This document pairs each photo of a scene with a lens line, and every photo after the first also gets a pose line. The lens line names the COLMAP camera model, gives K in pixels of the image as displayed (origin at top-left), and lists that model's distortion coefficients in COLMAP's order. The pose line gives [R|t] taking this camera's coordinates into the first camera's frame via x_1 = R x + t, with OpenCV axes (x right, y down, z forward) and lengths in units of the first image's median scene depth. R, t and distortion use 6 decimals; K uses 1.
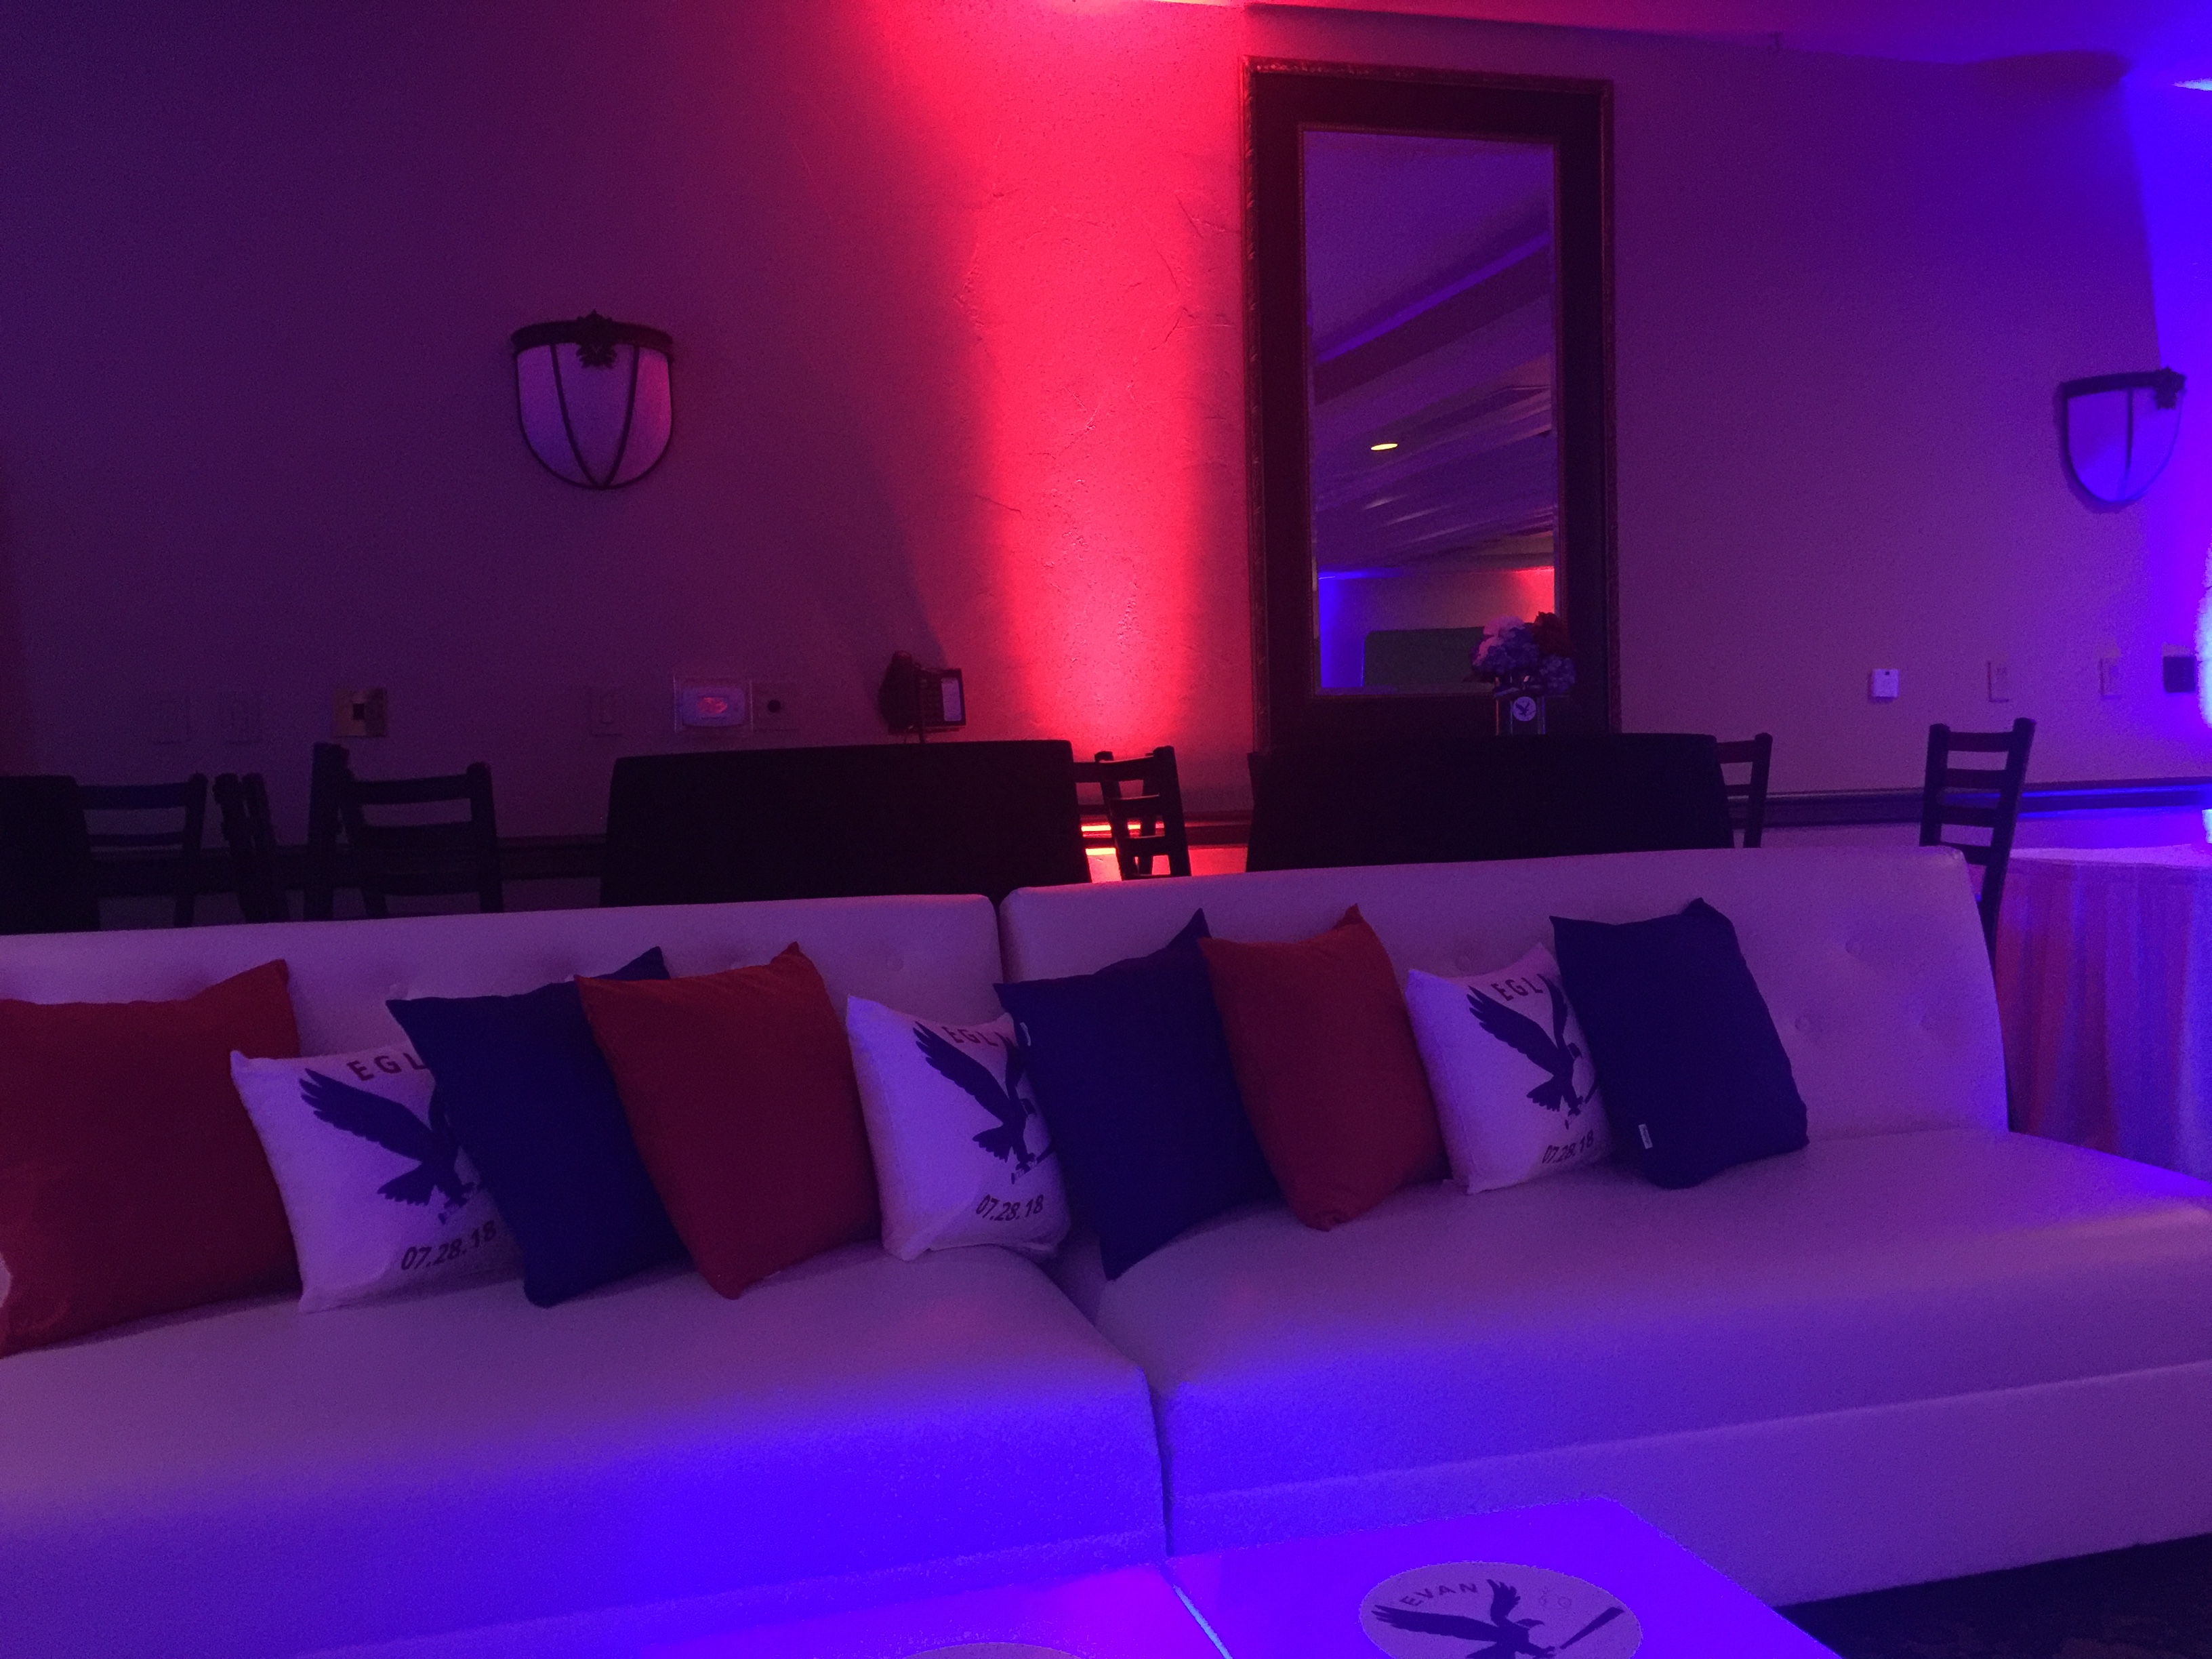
lens RADIAL K [[1883.9, 0, 1106.0], [0, 1883.9, 829.5], [0, 0, 1]] dist [0.082569, -0.103283]
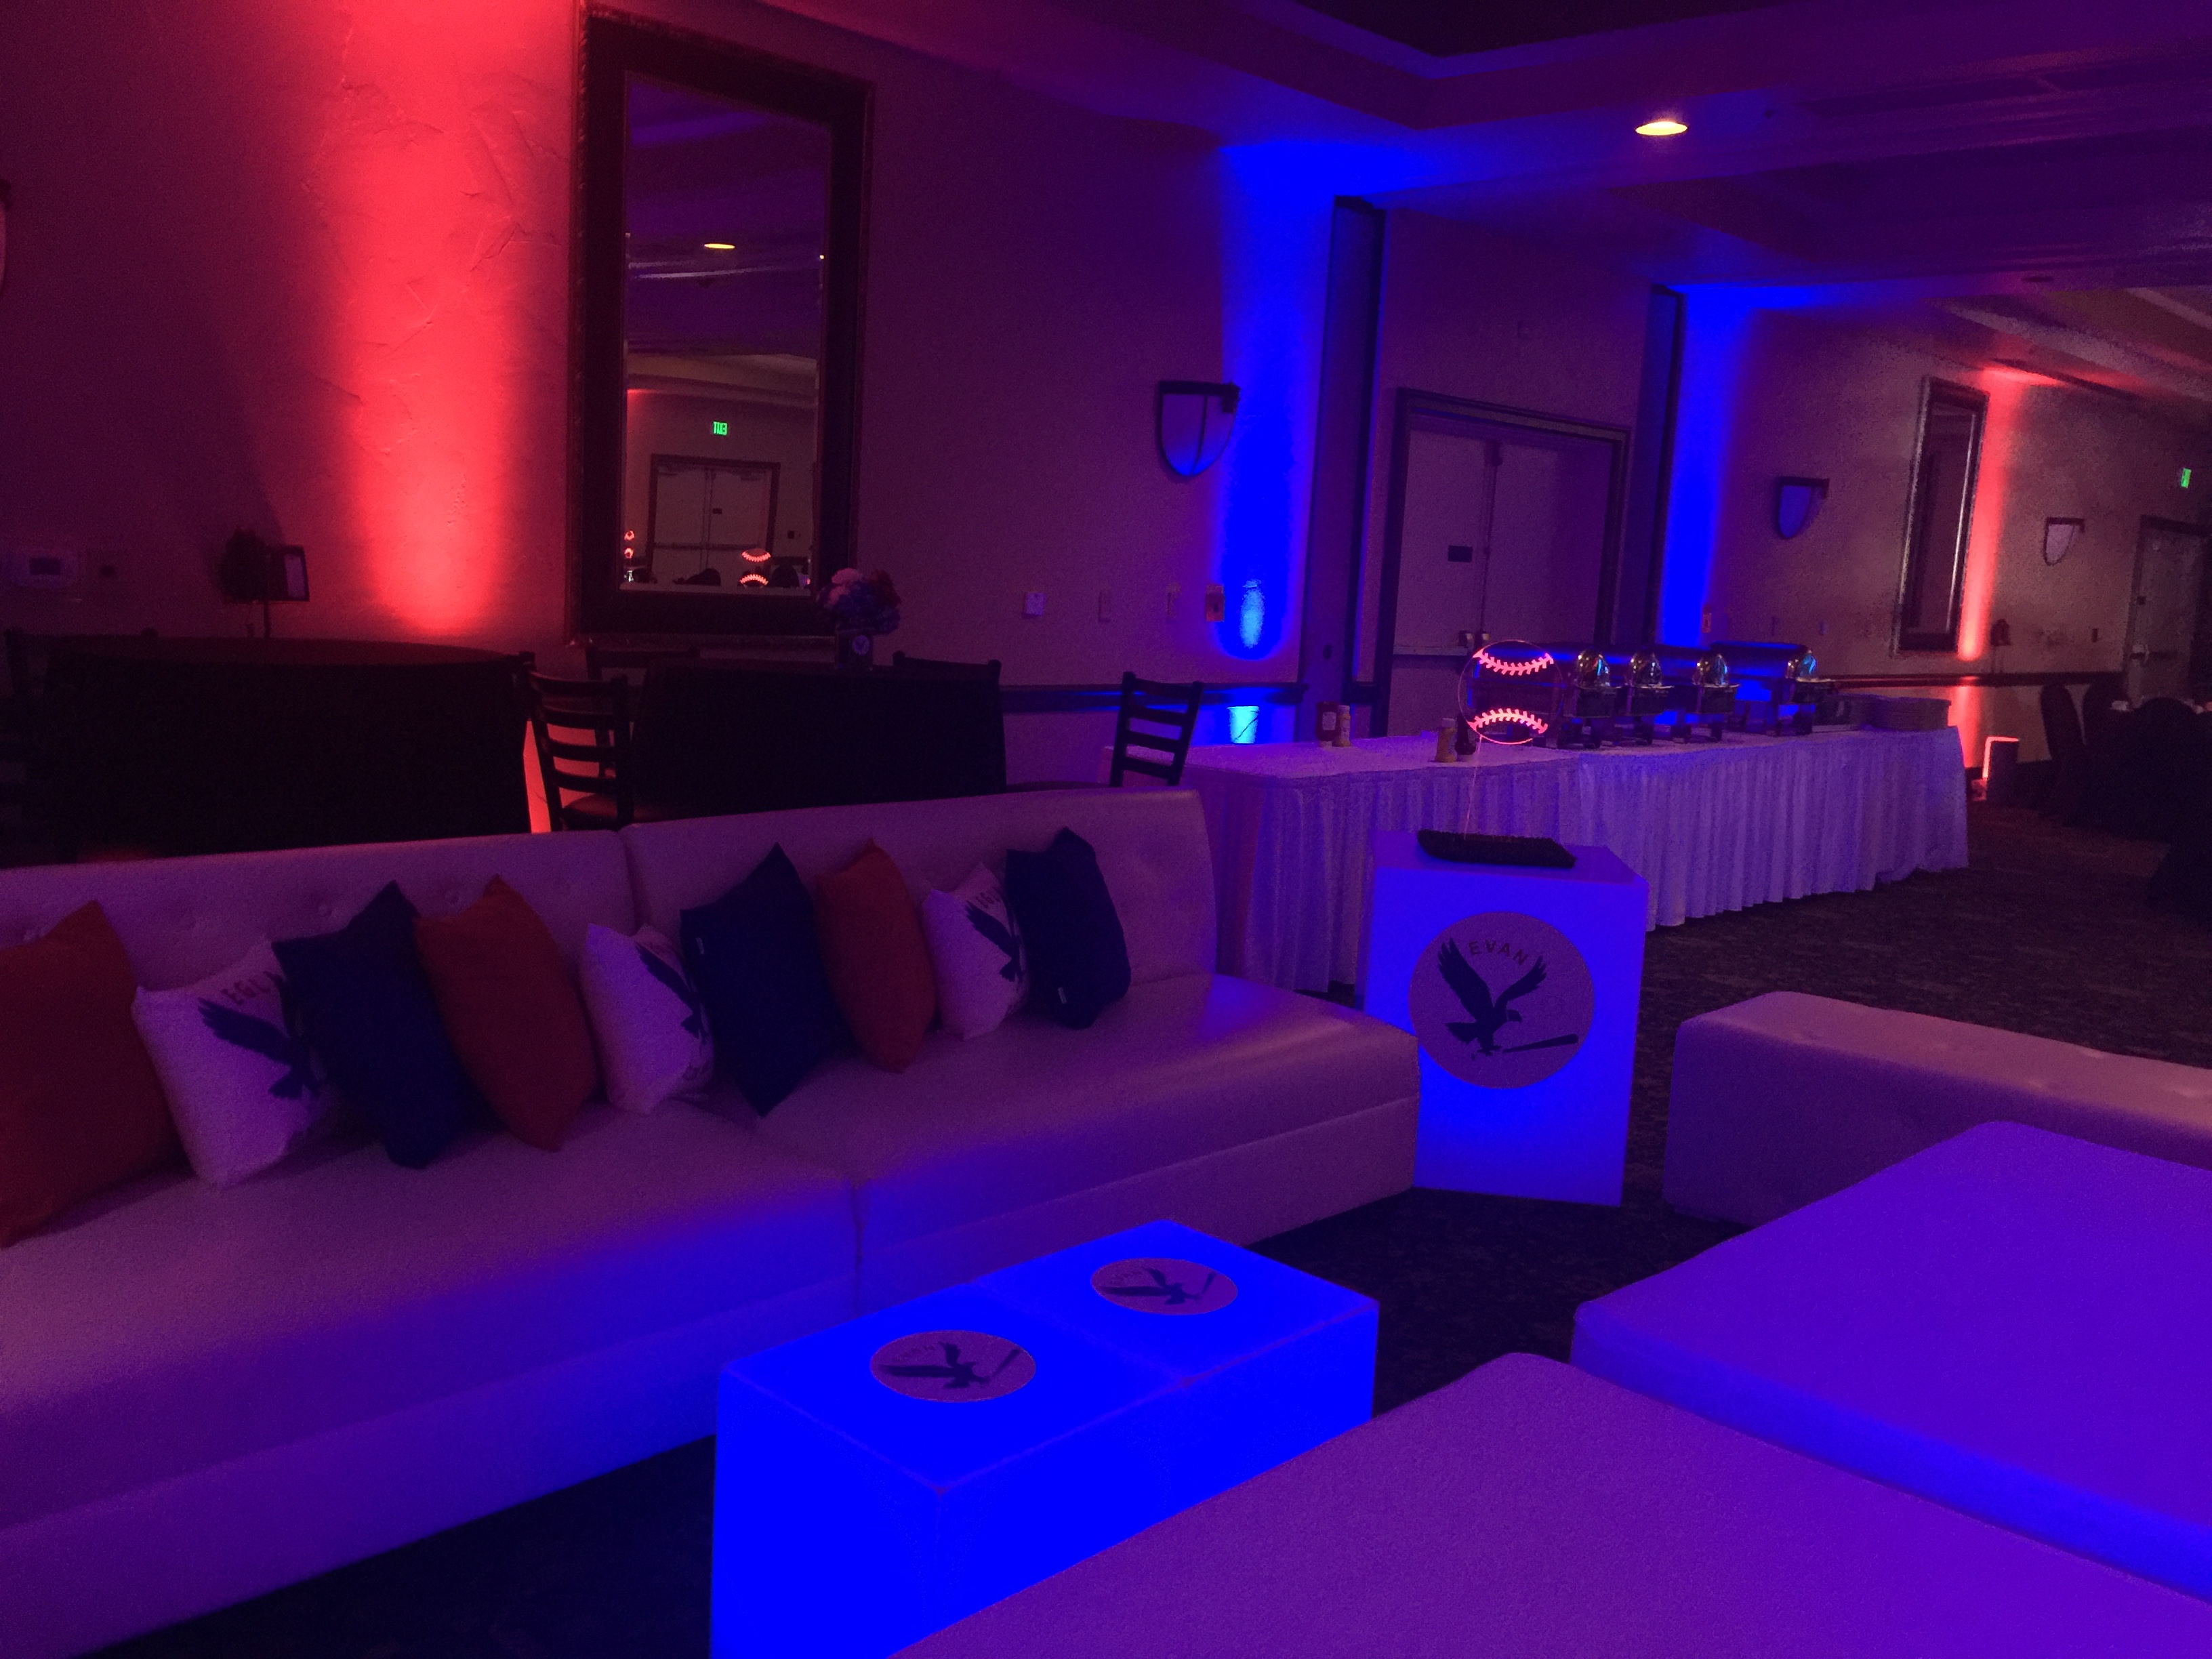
lens RADIAL K [[1883.9, 0, 1106.0], [0, 1883.9, 829.5], [0, 0, 1]] dist [0.082569, -0.103283]
pose [[0.857829, 0.006260, 0.513898, -0.310856], [-0.065629, 0.993074, 0.097455, -0.080679], [-0.509728, -0.117327, 0.852298, -0.194885]]
